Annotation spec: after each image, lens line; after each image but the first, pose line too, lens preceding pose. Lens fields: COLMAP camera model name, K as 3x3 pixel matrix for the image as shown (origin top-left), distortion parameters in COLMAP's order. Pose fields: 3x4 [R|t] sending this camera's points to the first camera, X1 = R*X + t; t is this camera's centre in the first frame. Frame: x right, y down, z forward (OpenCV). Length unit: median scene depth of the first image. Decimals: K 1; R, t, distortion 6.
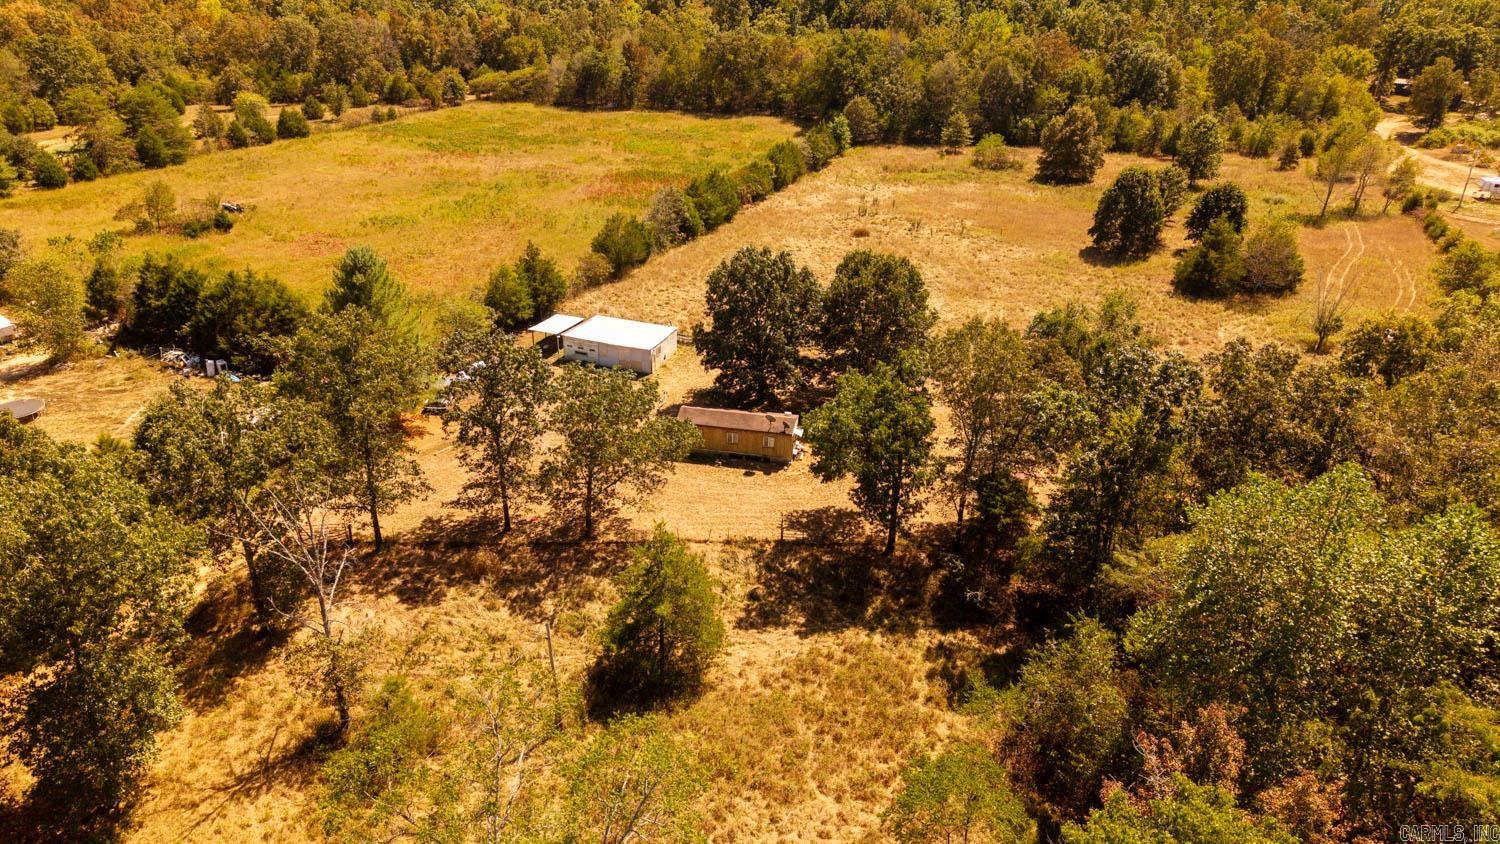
lens RADIAL K [[966.9, 0, 750.0], [0, 966.9, 422.0], [0, 0, 1]] dist [0.074655, -0.003755]
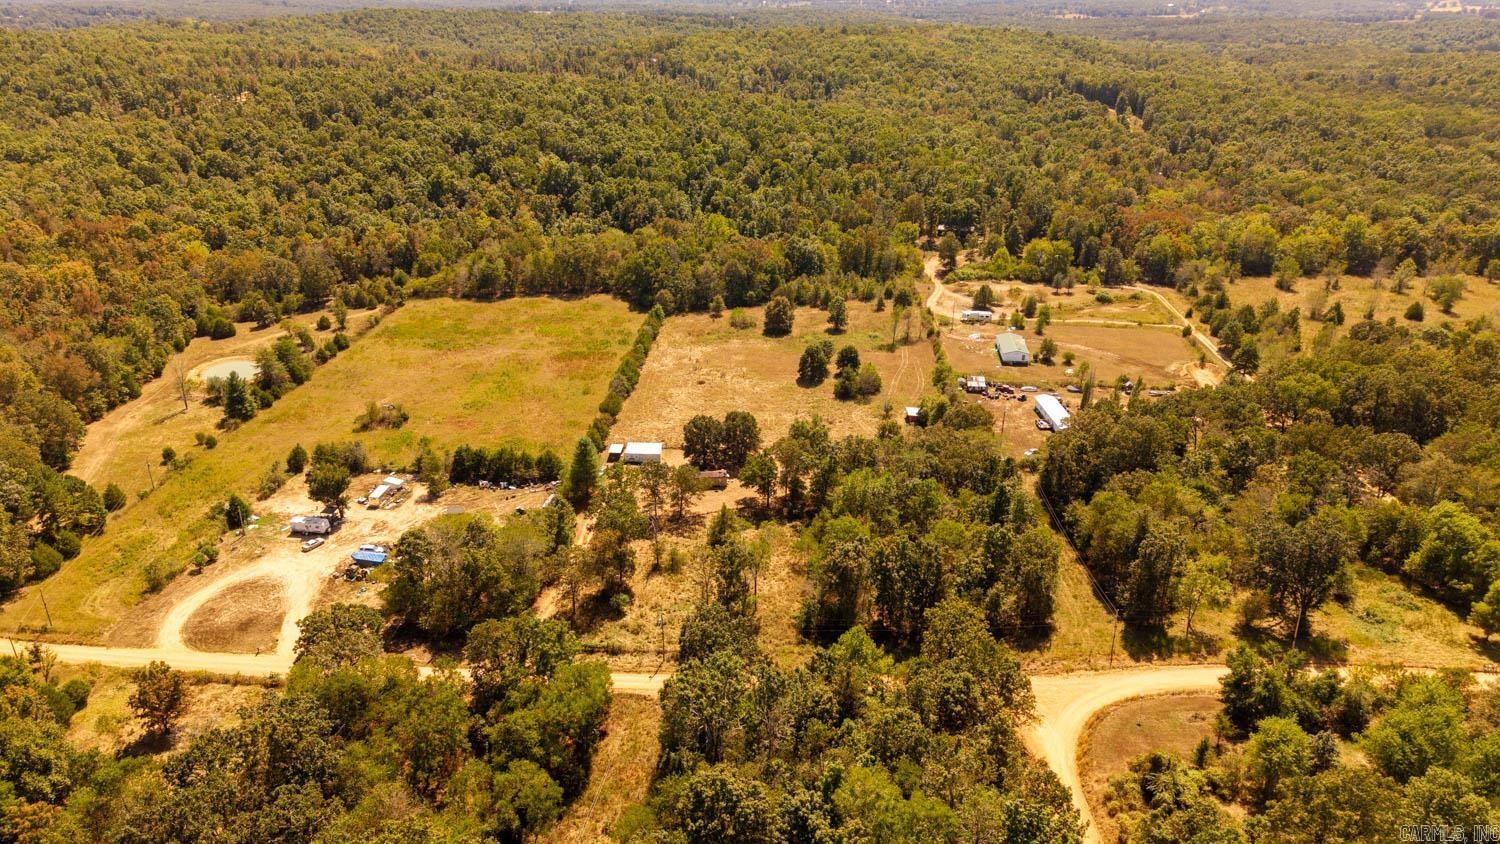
lens RADIAL K [[966.9, 0, 750.0], [0, 966.9, 422.0], [0, 0, 1]] dist [0.074655, -0.003755]
pose [[0.948948, -0.123681, 0.290174, -0.325424], [0.135353, 0.990587, -0.020425, -0.037806], [-0.284916, 0.058658, 0.956756, -0.848478]]
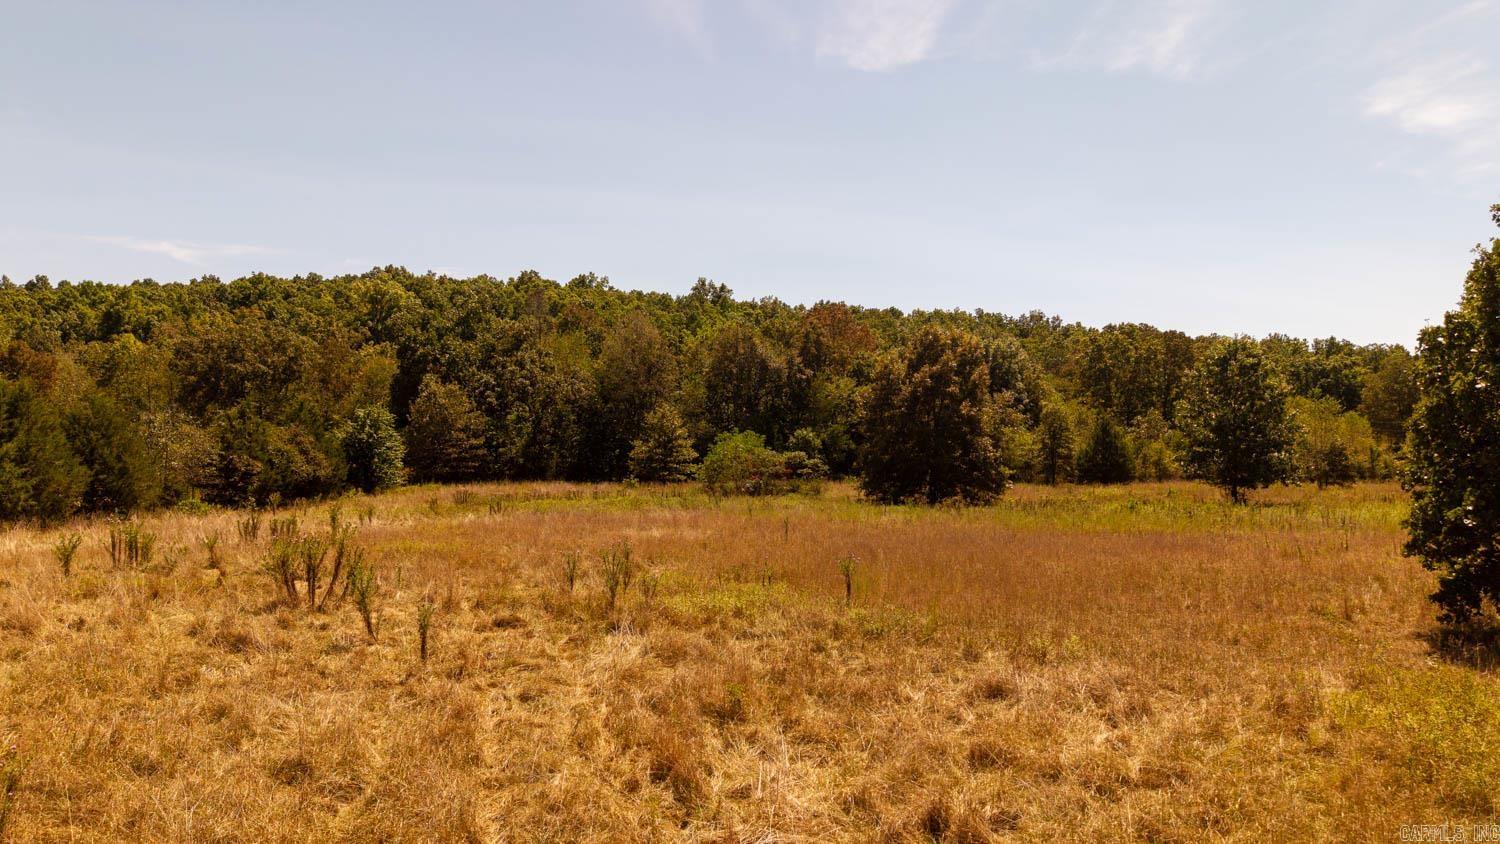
lens RADIAL K [[966.9, 0, 750.0], [0, 966.9, 422.0], [0, 0, 1]] dist [0.074655, -0.003755]
pose [[0.972544, -0.029335, 0.230865, 0.171114], [0.126125, 0.900141, -0.416939, -0.133109], [-0.195580, 0.434609, 0.879127, 0.689983]]
